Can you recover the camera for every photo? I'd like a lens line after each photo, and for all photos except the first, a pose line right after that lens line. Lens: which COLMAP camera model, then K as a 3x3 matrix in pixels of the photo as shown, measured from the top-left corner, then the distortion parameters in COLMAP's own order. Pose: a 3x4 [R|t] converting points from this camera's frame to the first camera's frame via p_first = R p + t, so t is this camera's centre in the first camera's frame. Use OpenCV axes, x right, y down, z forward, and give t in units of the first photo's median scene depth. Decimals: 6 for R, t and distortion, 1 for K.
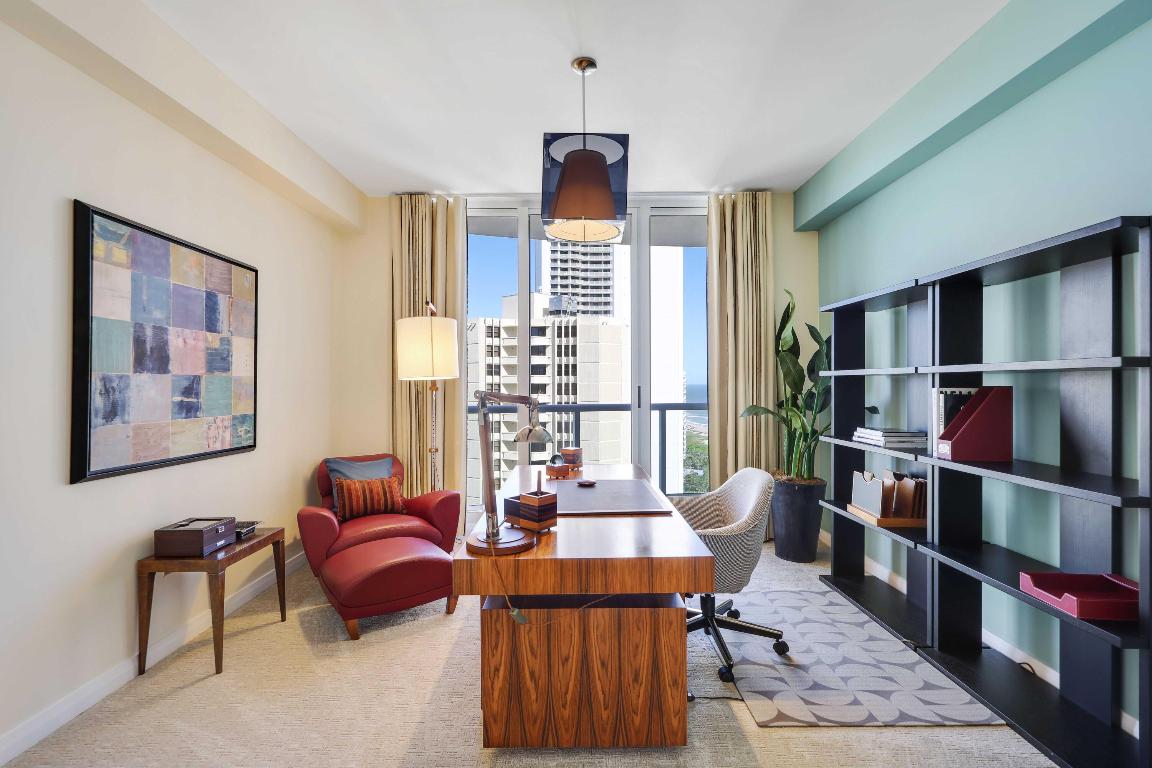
lens RADIAL K [[525.1, 0, 581.6], [0, 525.1, 381.9], [0, 0, 1]] dist [0.003855, -0.001130]
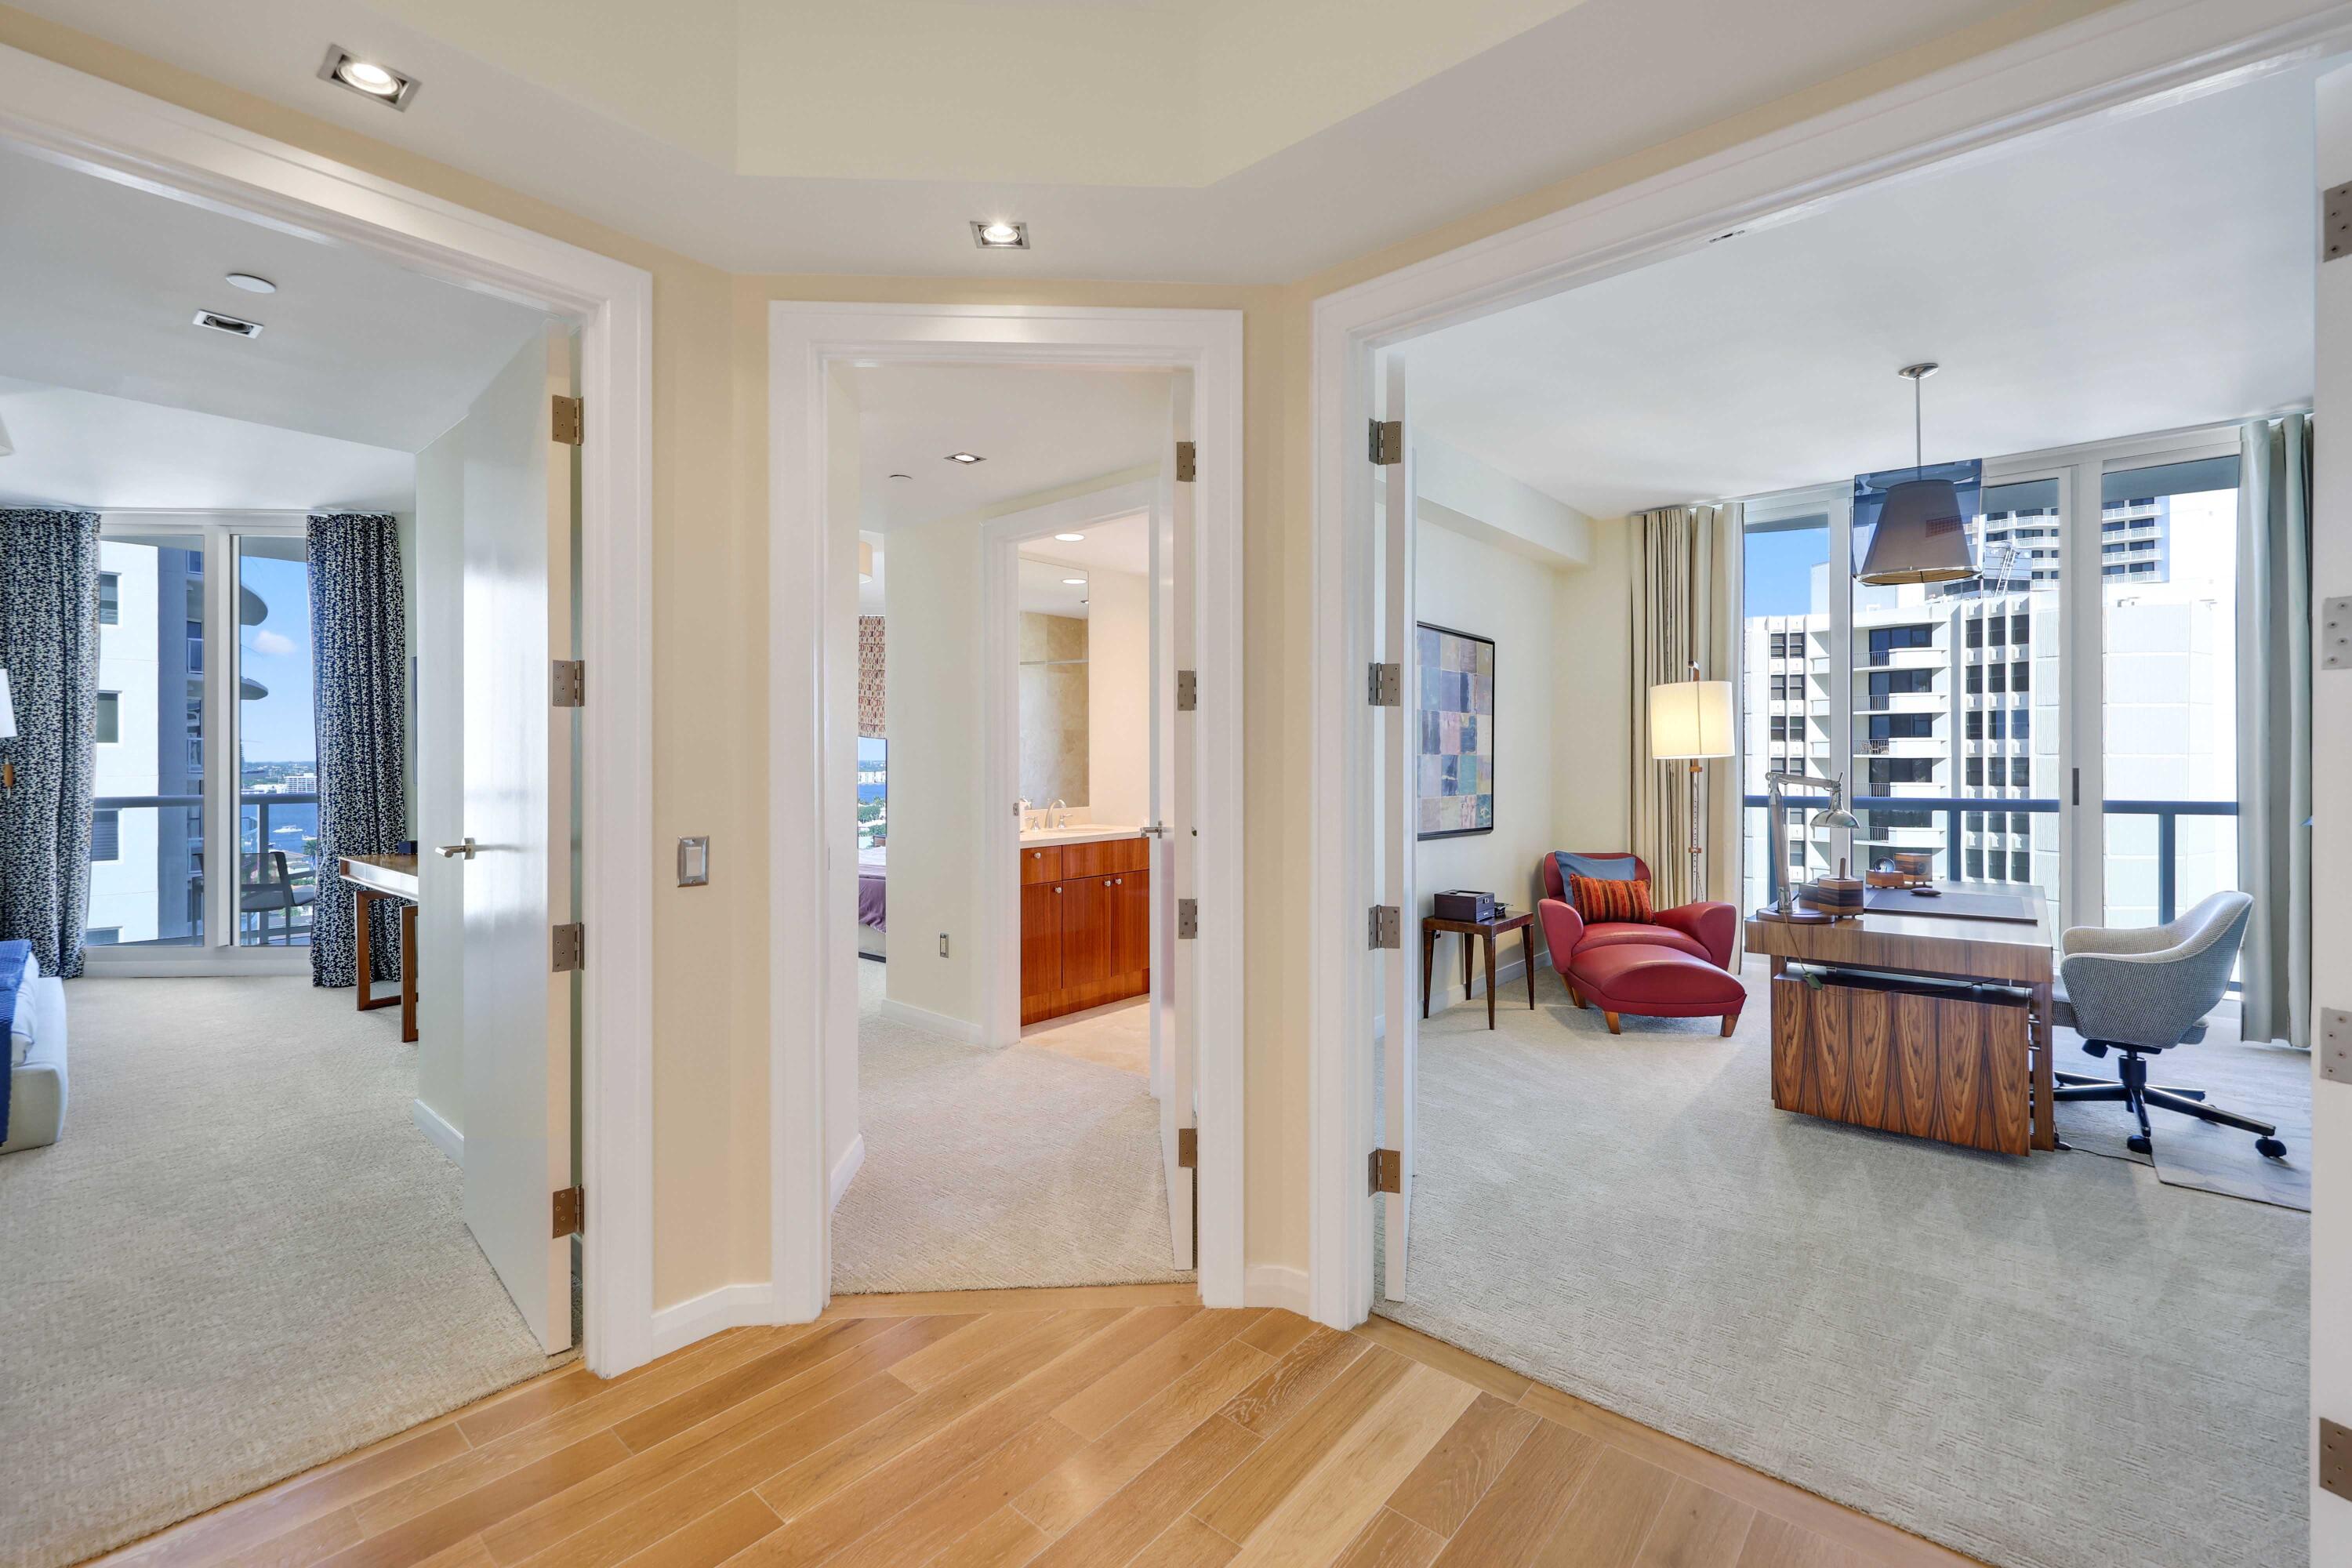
lens RADIAL K [[995.4, 0, 1156.0], [0, 995.4, 757.0], [0, 0, 1]] dist [0.001360, 0.000091]
pose [[0.743911, 0.000832, -0.668278, 0.128826], [0.001073, 0.999996, 0.002440, -0.012189], [0.668278, -0.002532, 0.743907, -0.754801]]
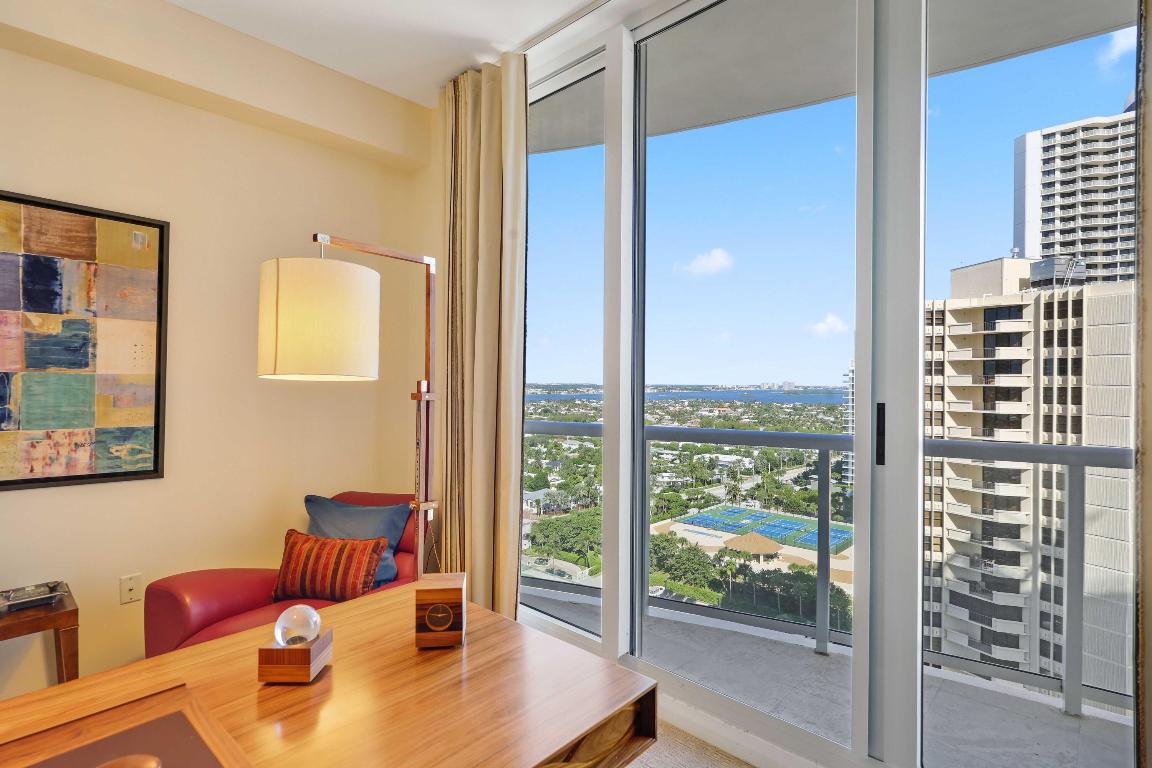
lens RADIAL K [[576.1, 0, 550.2], [0, 576.1, 380.5], [0, 0, 1]] dist [0.000051, -0.000219]
pose [[0.722691, 0.005687, -0.691147, 0.311743], [-0.008078, 0.999967, -0.000219, -0.006234], [0.691124, 0.005741, 0.722714, 0.824579]]
